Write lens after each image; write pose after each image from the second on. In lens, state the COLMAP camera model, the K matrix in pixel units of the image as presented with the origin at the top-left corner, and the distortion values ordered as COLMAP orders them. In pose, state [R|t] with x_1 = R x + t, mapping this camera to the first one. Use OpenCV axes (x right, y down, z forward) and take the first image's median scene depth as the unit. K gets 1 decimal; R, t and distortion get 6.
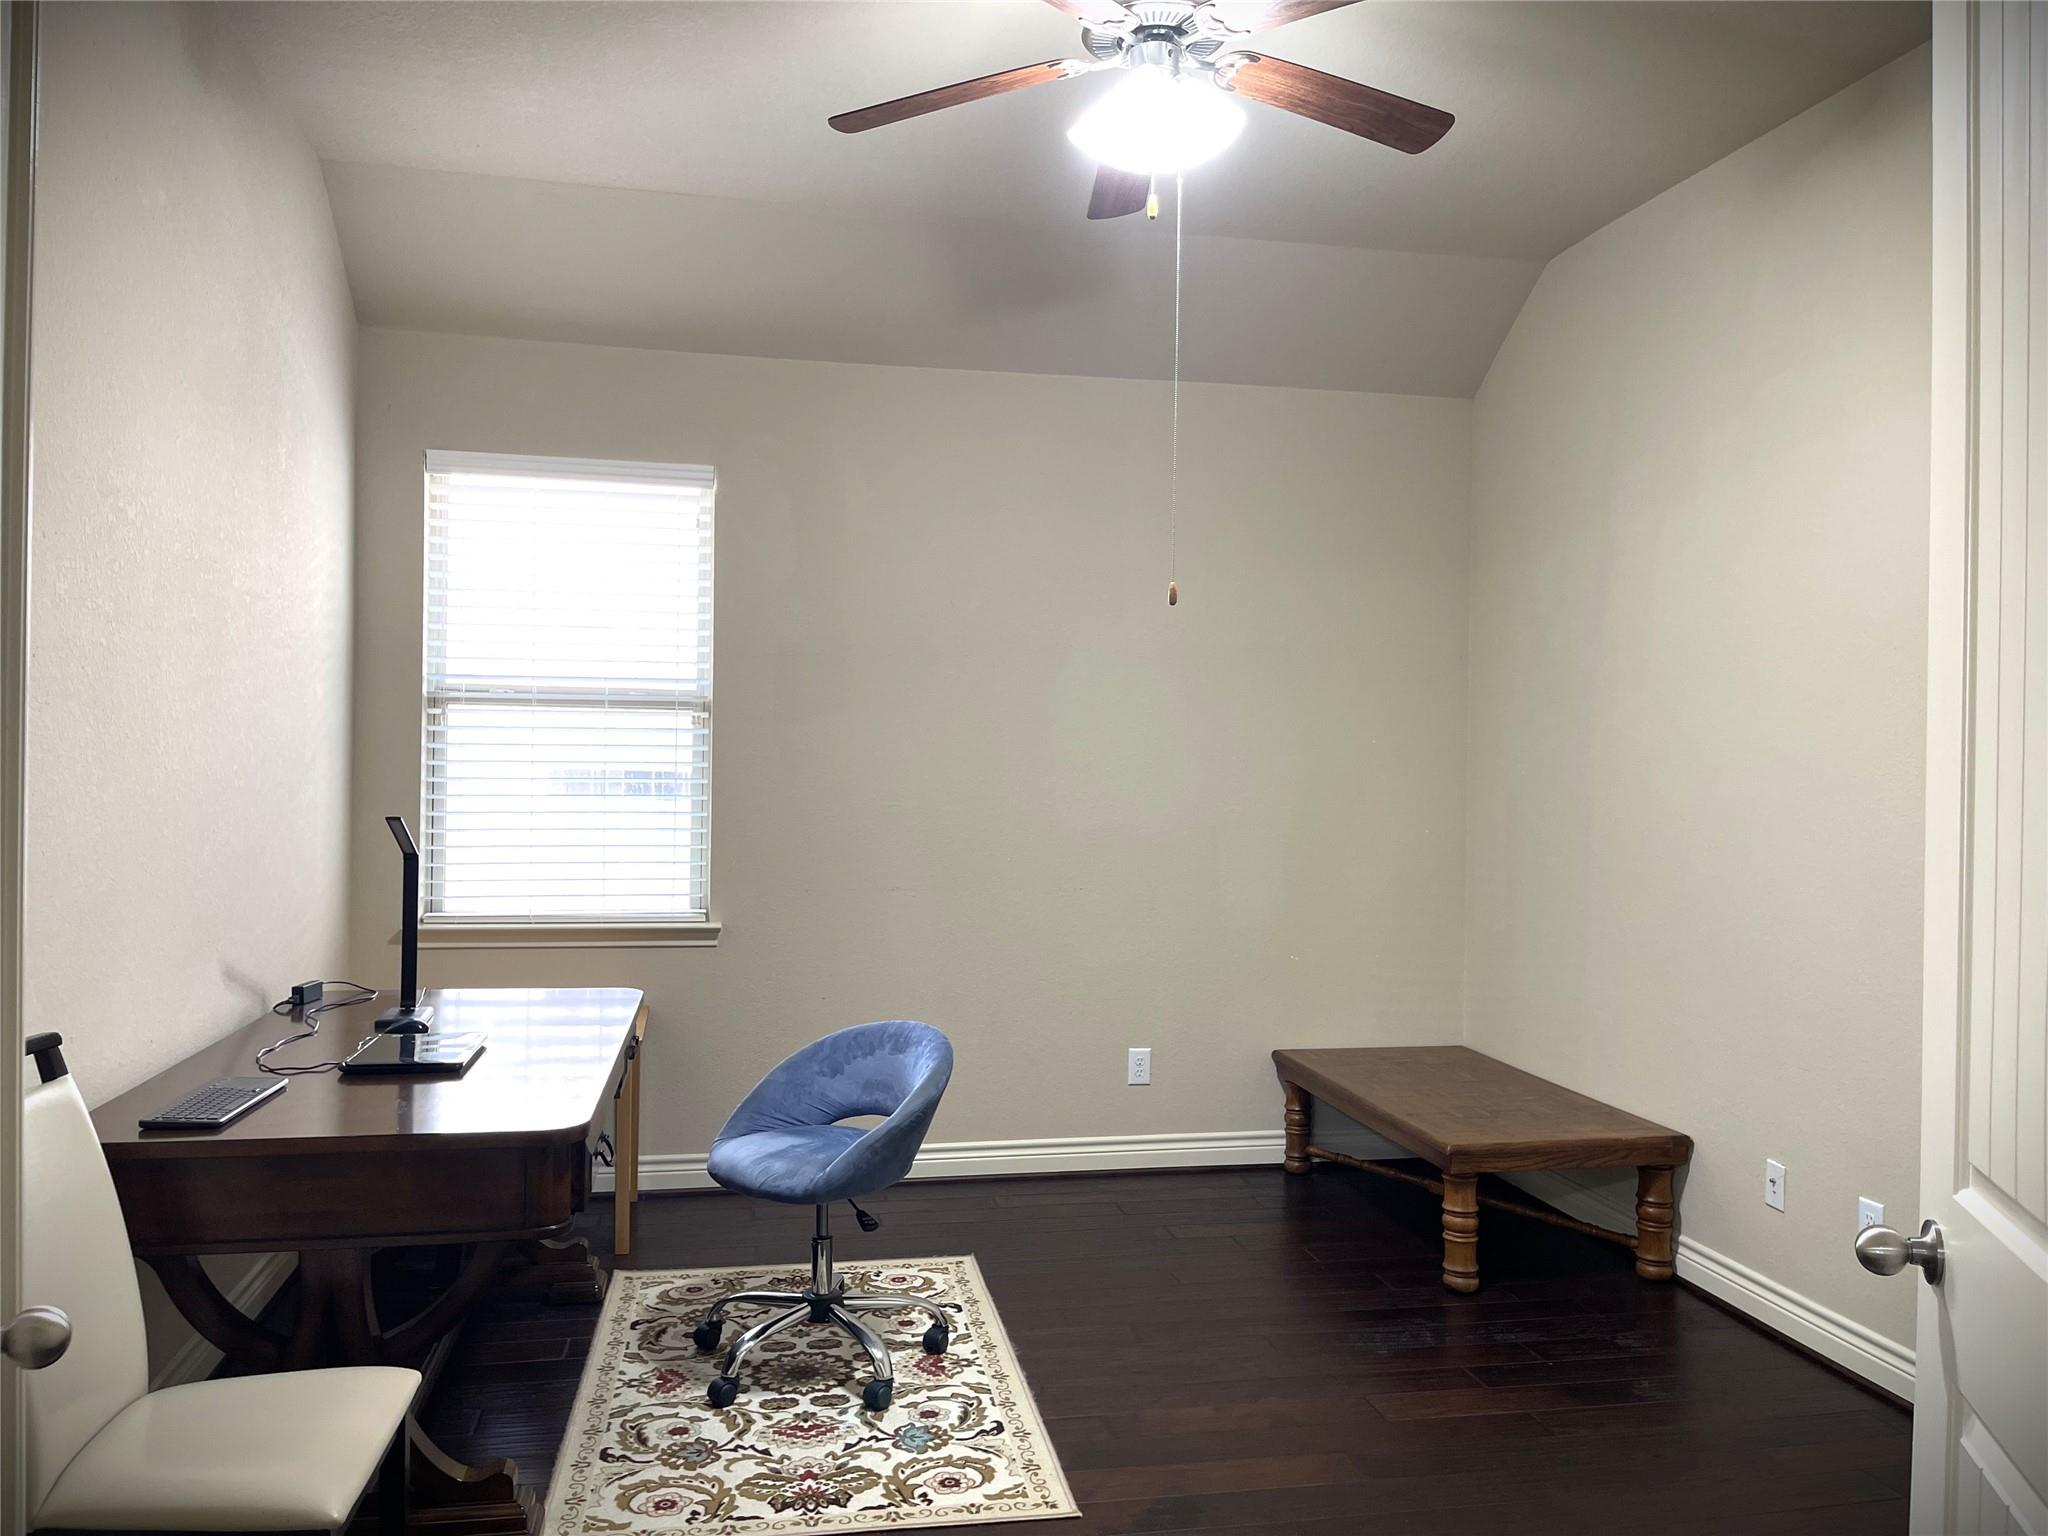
lens RADIAL K [[1557.2, 0, 1030.5], [0, 1557.2, 755.1], [0, 0, 1]] dist [0.060296, -0.077675]
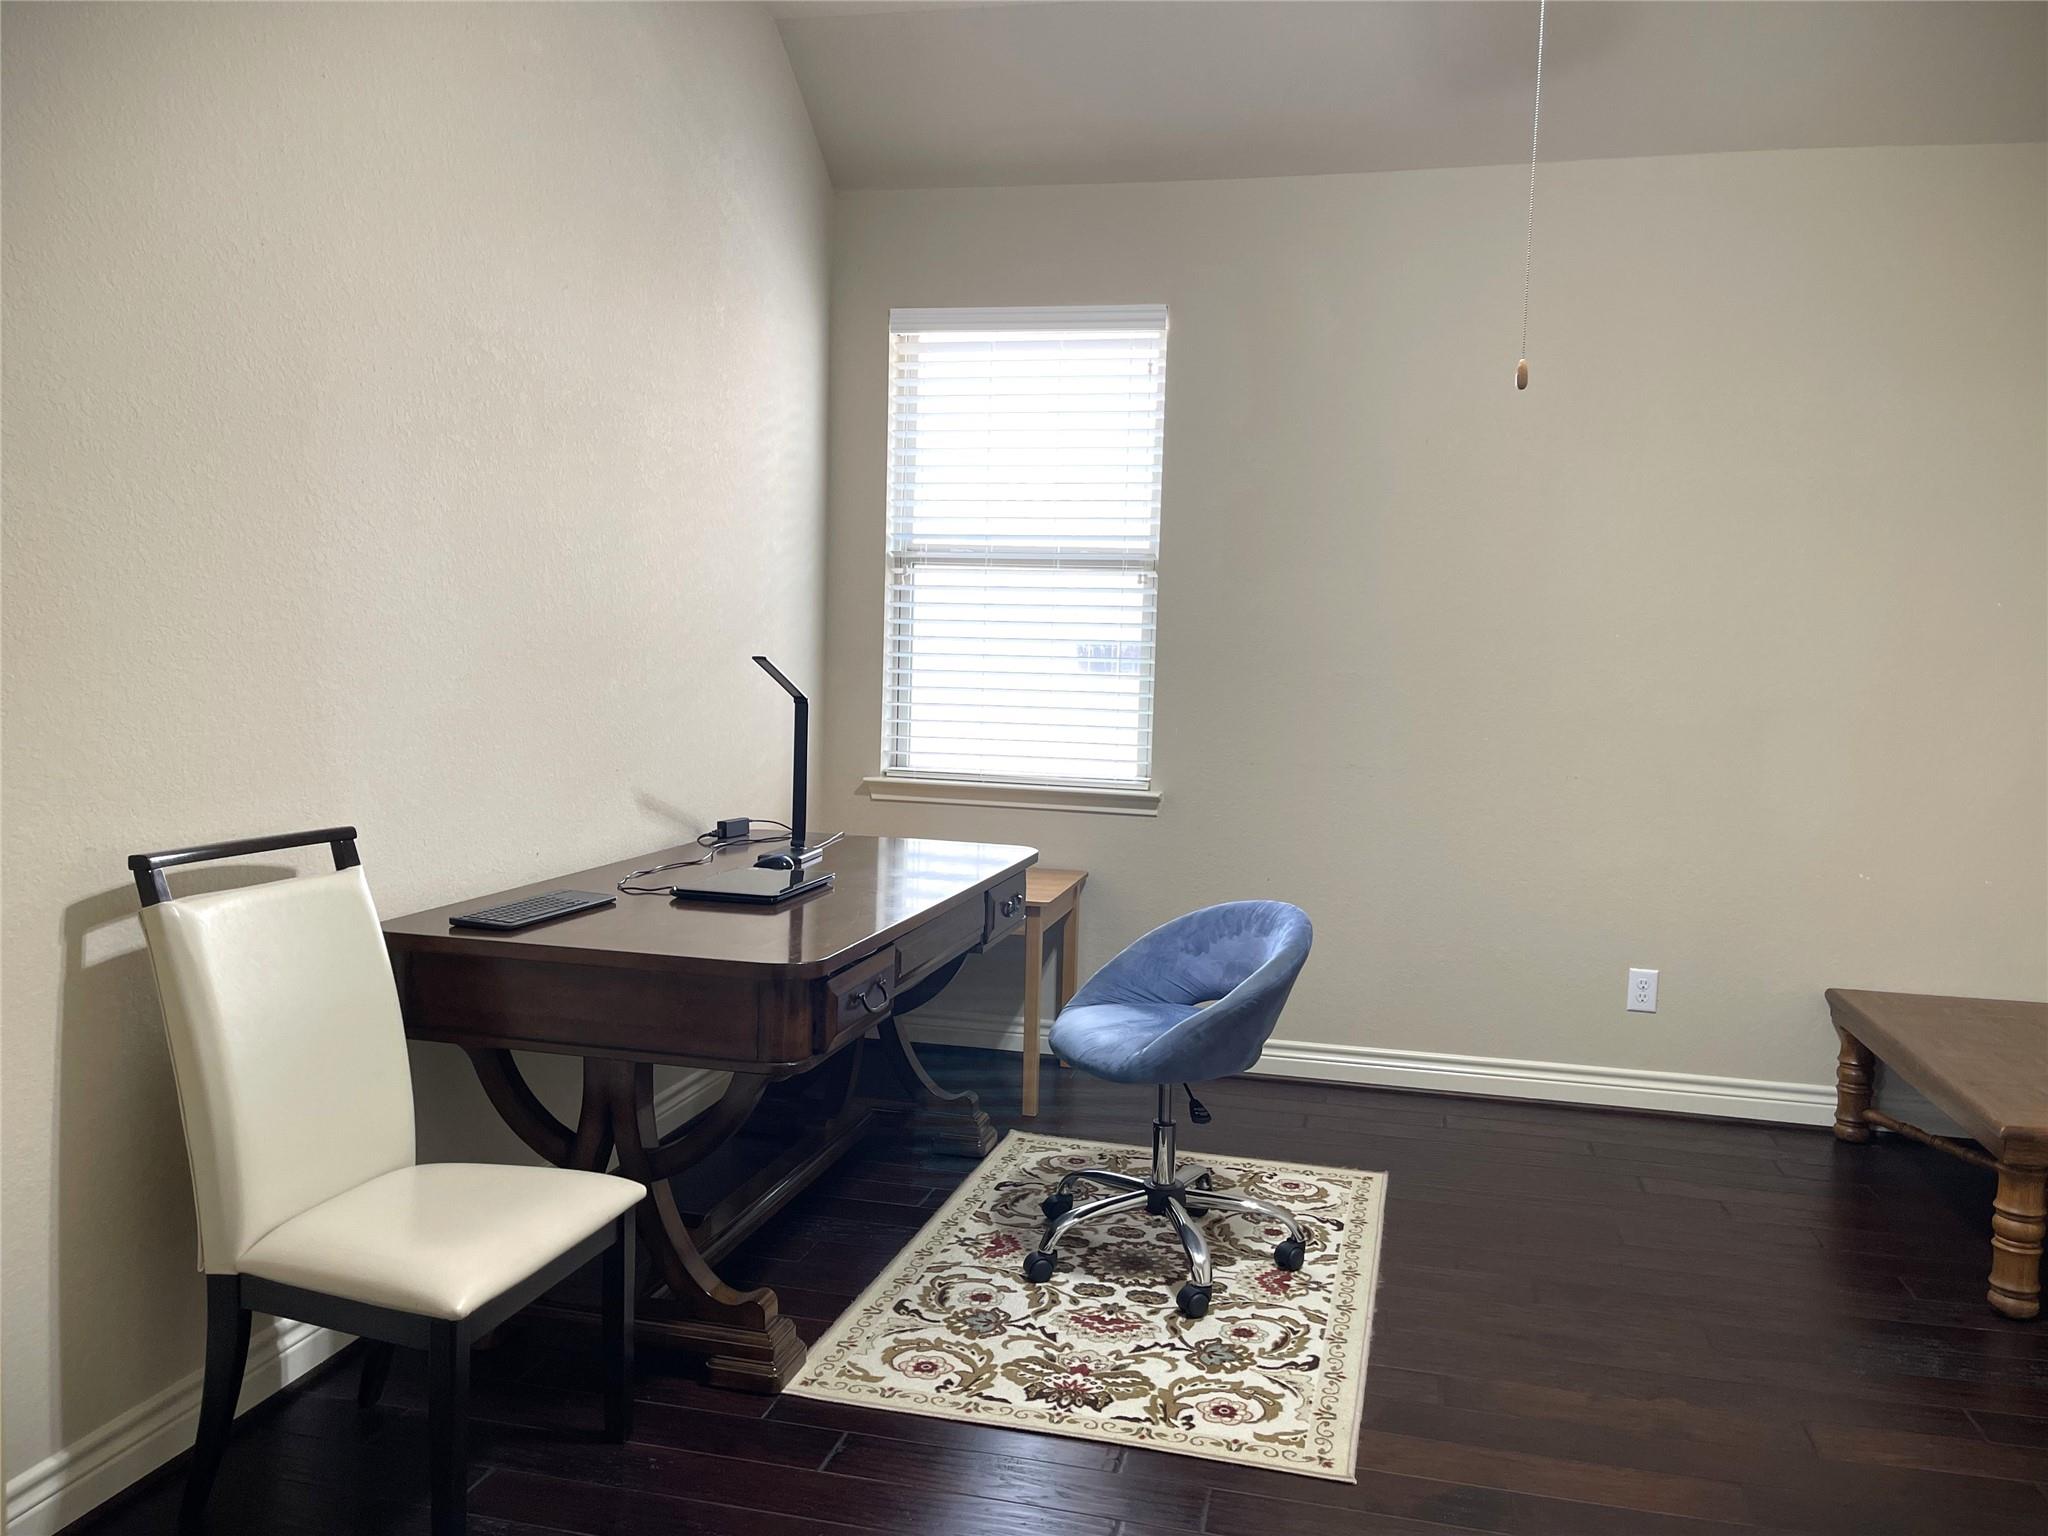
lens RADIAL K [[1557.2, 0, 1026.3], [0, 1557.2, 753.6], [0, 0, 1]] dist [0.060296, -0.077675]
pose [[0.908828, 0.041253, -0.415125, 0.155720], [-0.015666, 0.997772, 0.064856, 0.030436], [0.416876, -0.052440, 0.907450, 0.135151]]
